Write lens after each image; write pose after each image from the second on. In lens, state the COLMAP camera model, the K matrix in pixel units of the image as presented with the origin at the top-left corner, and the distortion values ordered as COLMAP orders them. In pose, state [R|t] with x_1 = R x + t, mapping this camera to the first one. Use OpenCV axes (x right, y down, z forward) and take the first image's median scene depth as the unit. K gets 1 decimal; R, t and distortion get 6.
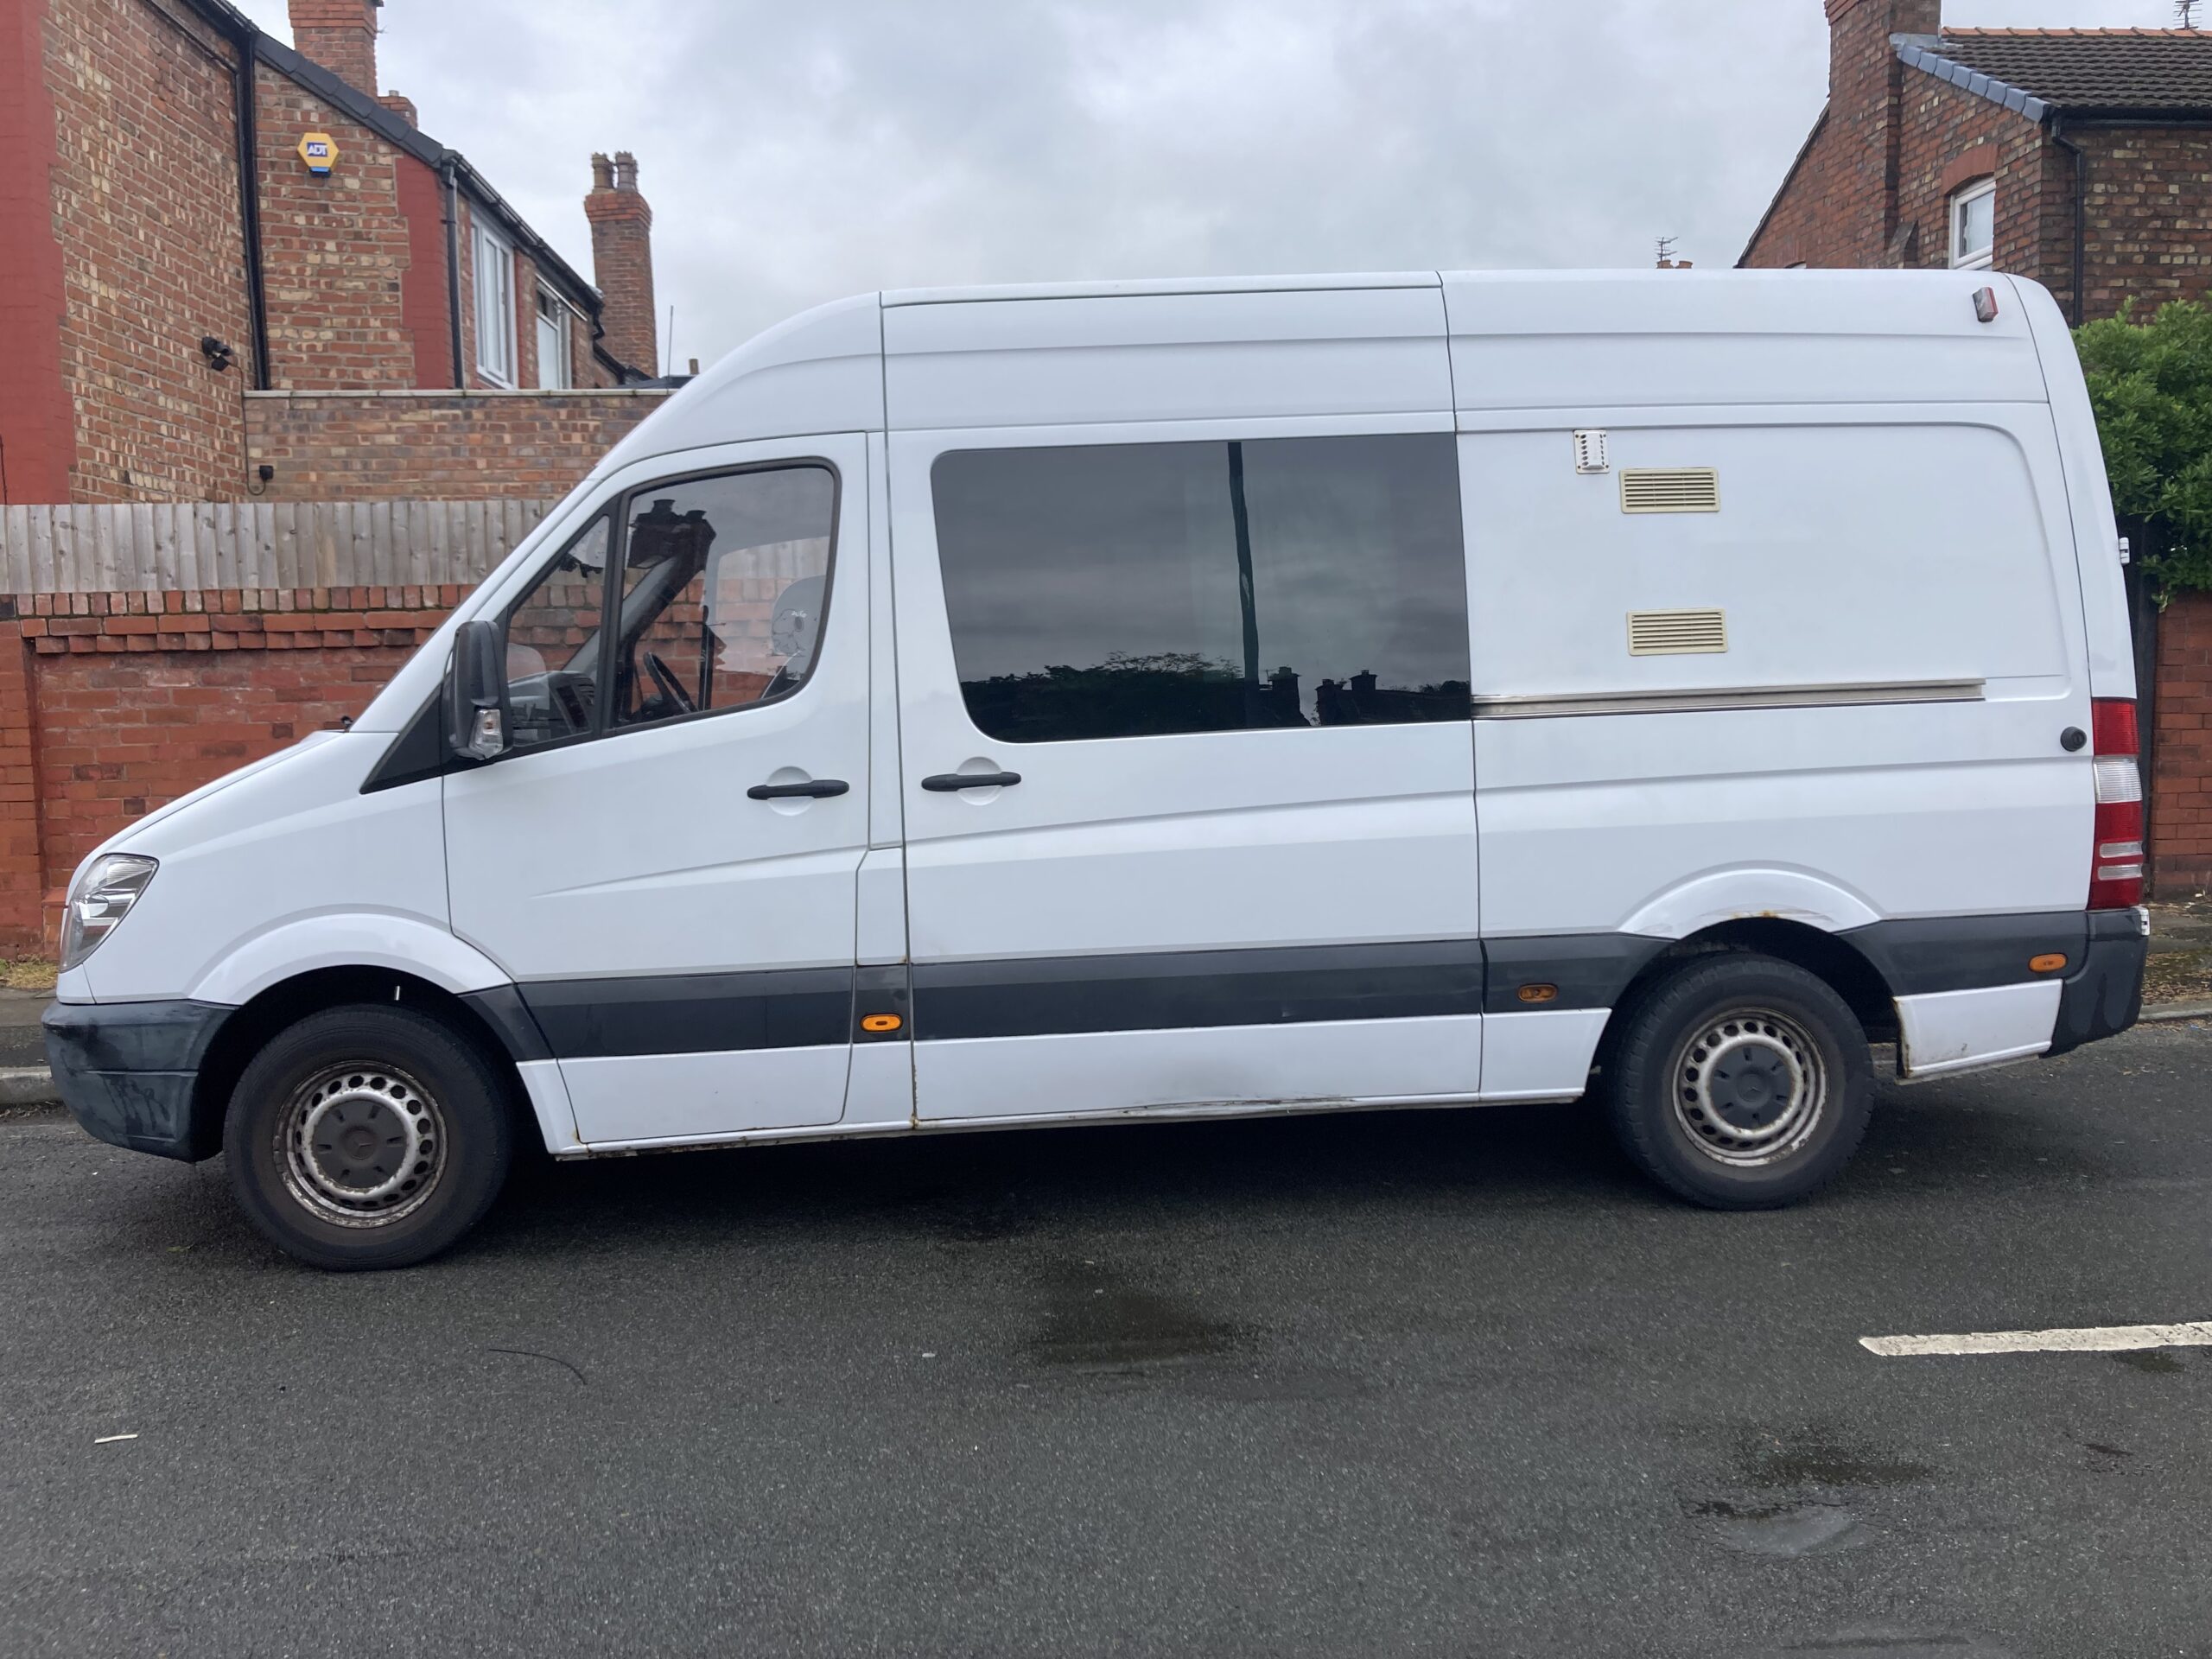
lens RADIAL K [[1783.2, 0, 1086.3], [0, 1783.2, 813.1], [0, 0, 1]] dist [0.027242, -0.030402]
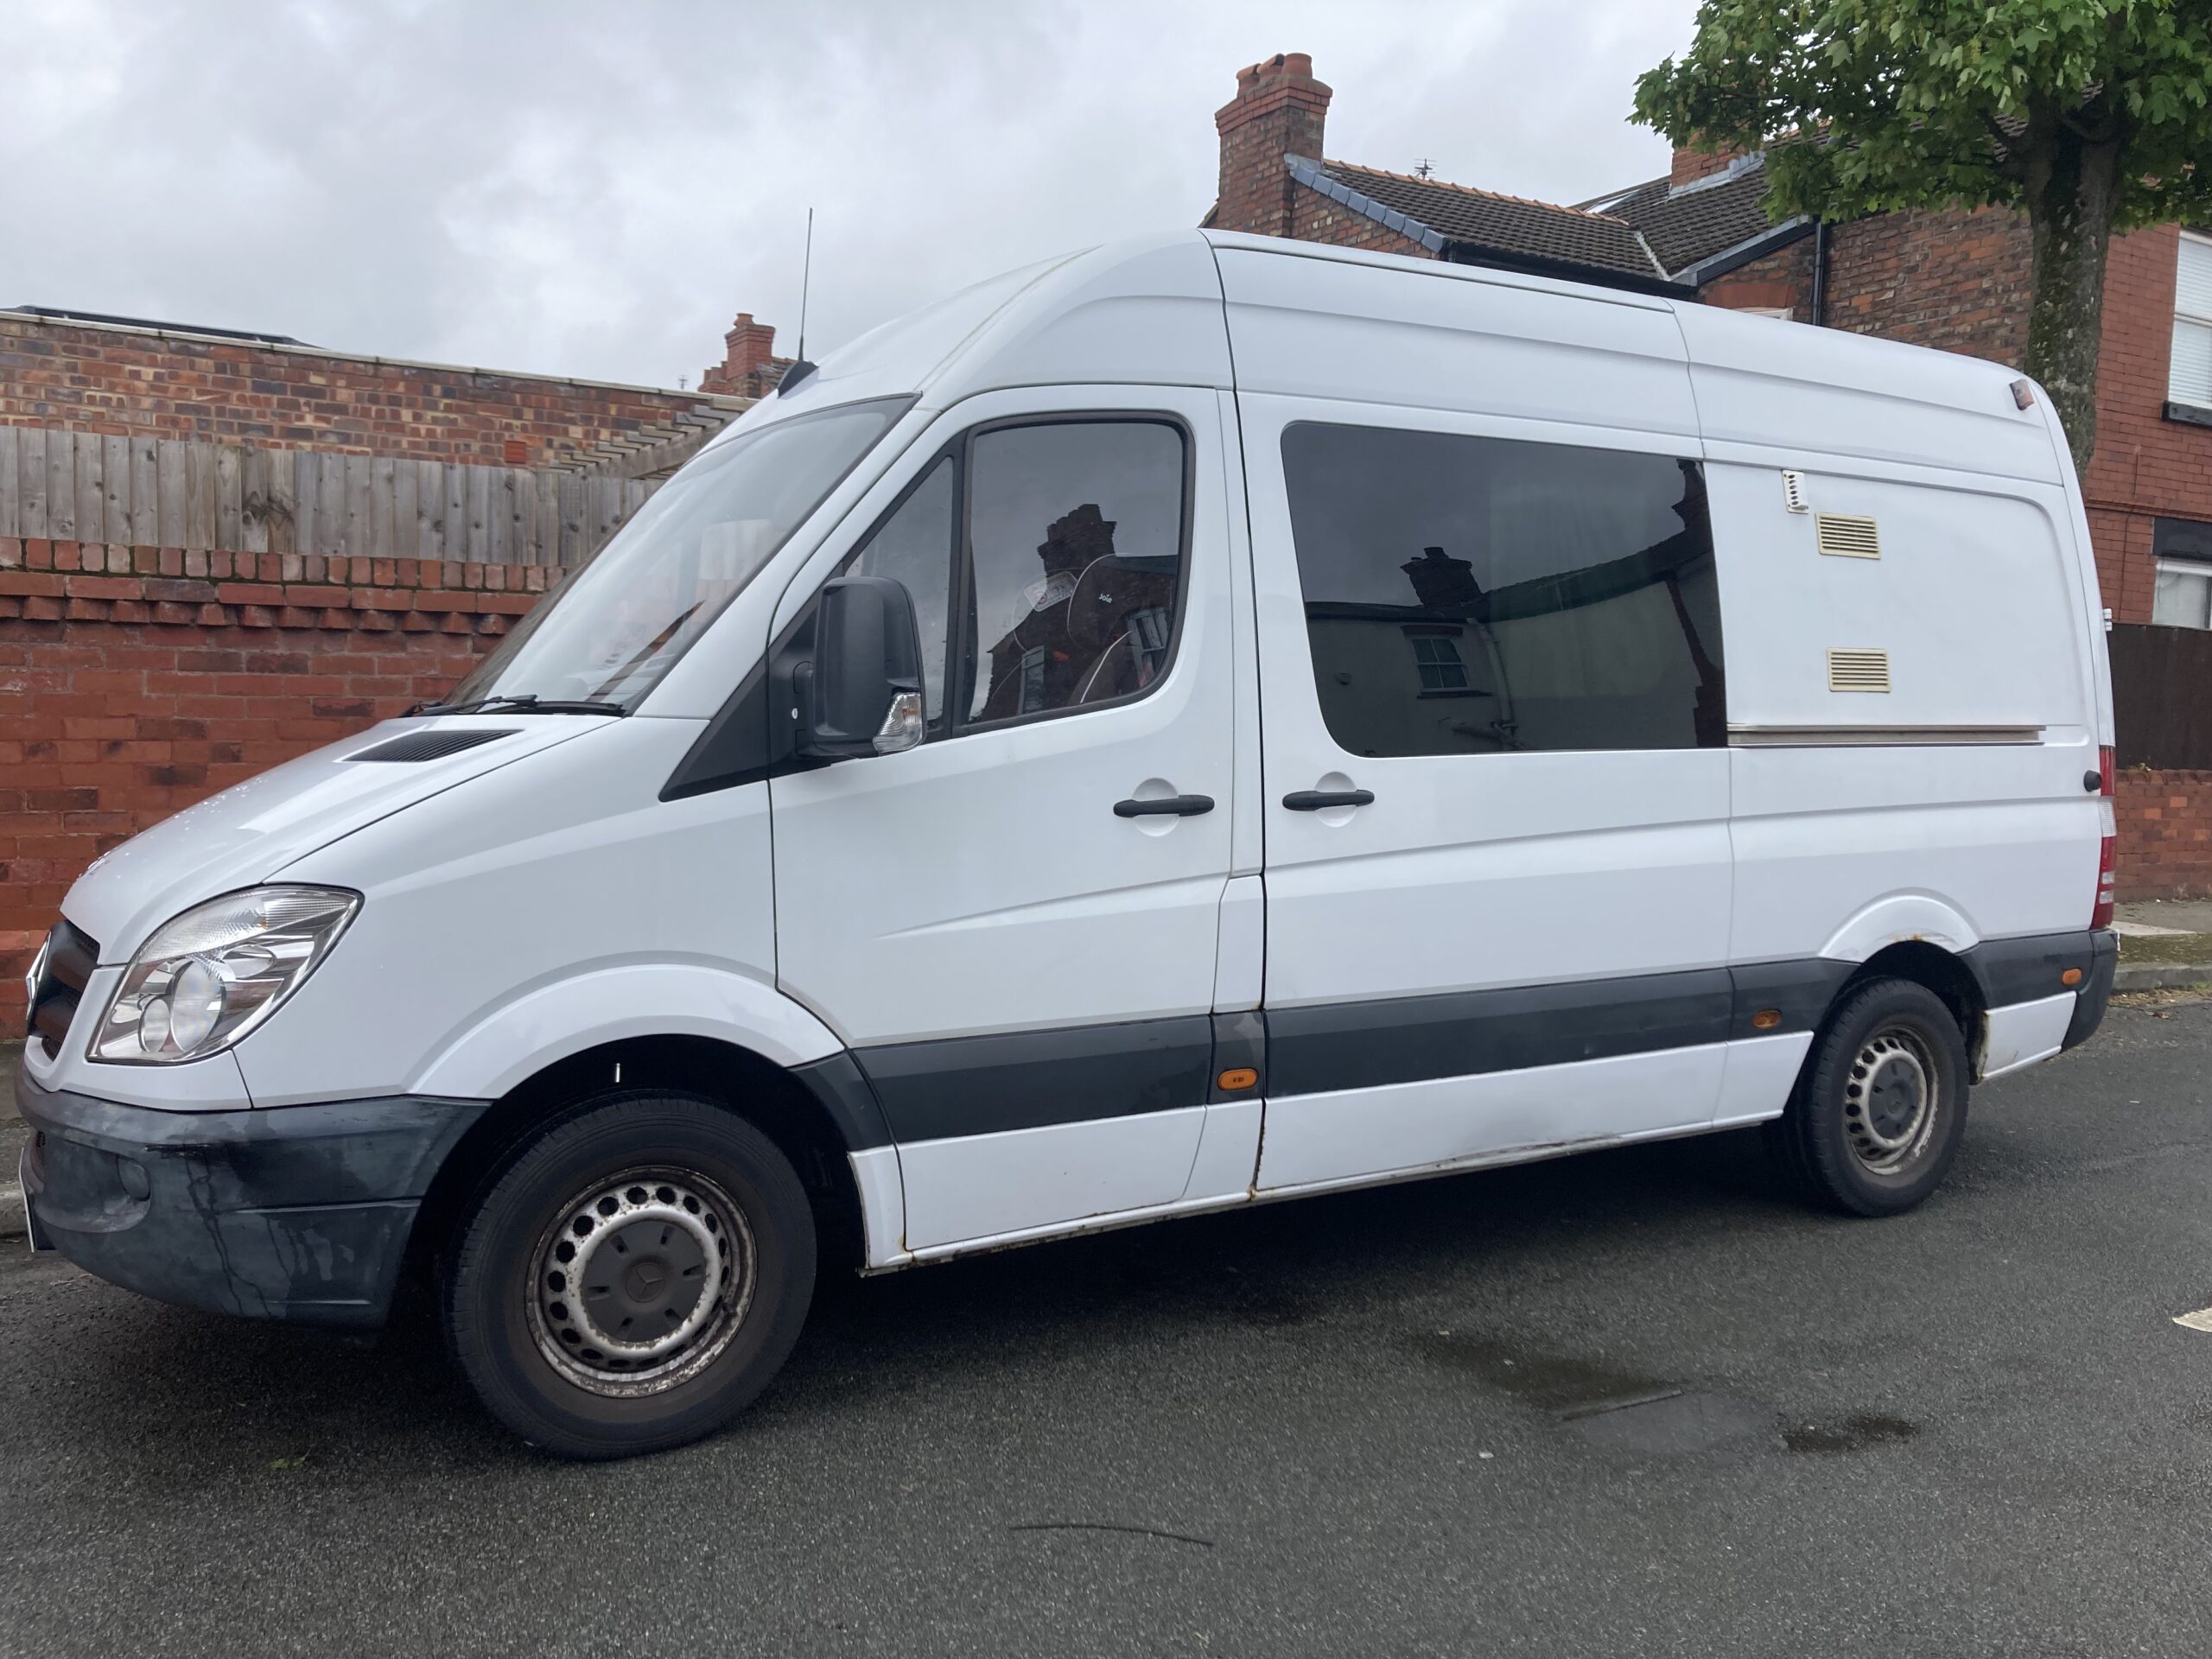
lens RADIAL K [[1783.2, 0, 1108.5], [0, 1783.2, 843.0], [0, 0, 1]] dist [0.027242, -0.030402]
pose [[0.899834, 0.007177, 0.436173, -0.534462], [-0.002551, 0.999934, -0.011190, 0.013449], [-0.436224, 0.008957, 0.899793, 0.249785]]
